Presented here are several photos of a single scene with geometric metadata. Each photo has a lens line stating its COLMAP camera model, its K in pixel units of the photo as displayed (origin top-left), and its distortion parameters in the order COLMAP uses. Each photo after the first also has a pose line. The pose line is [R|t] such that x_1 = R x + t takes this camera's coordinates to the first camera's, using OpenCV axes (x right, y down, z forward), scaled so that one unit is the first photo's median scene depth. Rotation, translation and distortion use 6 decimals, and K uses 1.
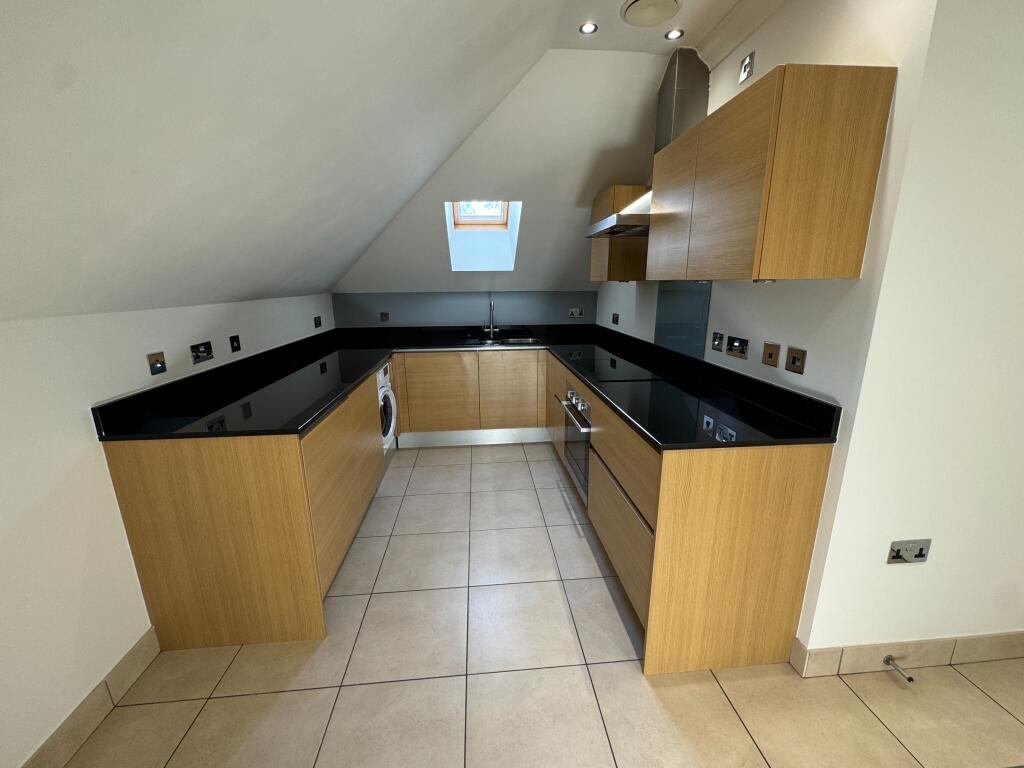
lens RADIAL K [[410.6, 0, 512.0], [0, 410.6, 384.0], [0, 0, 1]] dist [-0.000384, 0.000083]
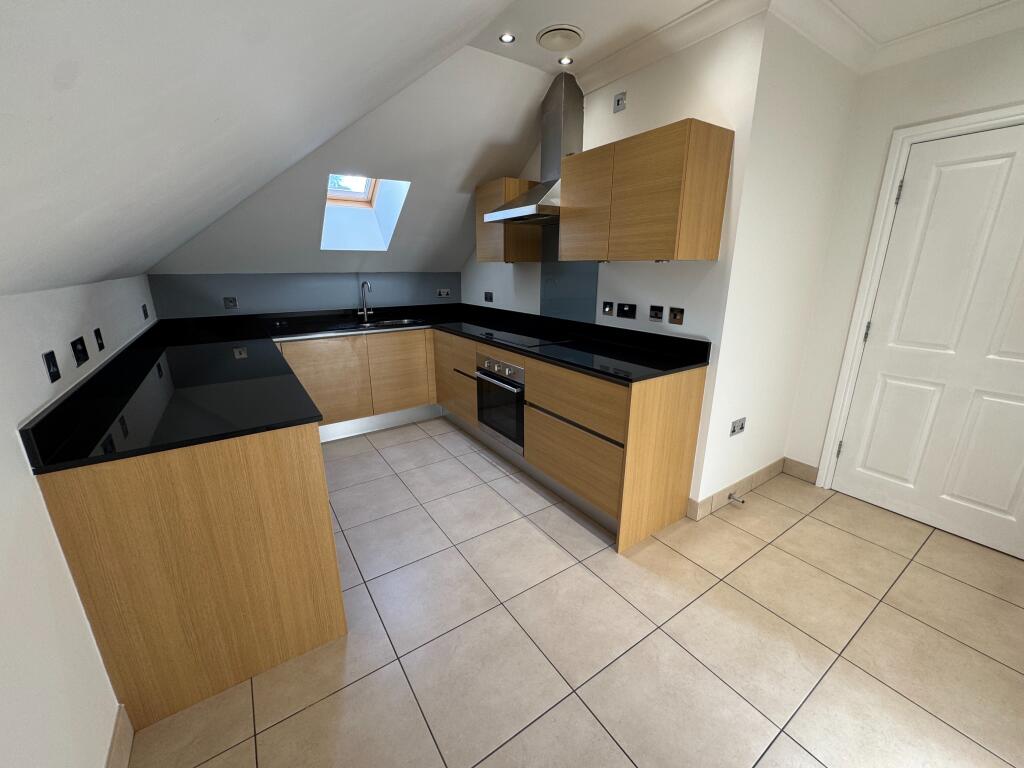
lens RADIAL K [[410.6, 0, 512.0], [0, 410.6, 384.0], [0, 0, 1]] dist [-0.000384, 0.000083]
pose [[0.872901, -0.128518, 0.470666, -0.432199], [0.111305, 0.991700, 0.064361, 0.020151], [-0.475031, -0.003793, 0.879961, -0.021637]]
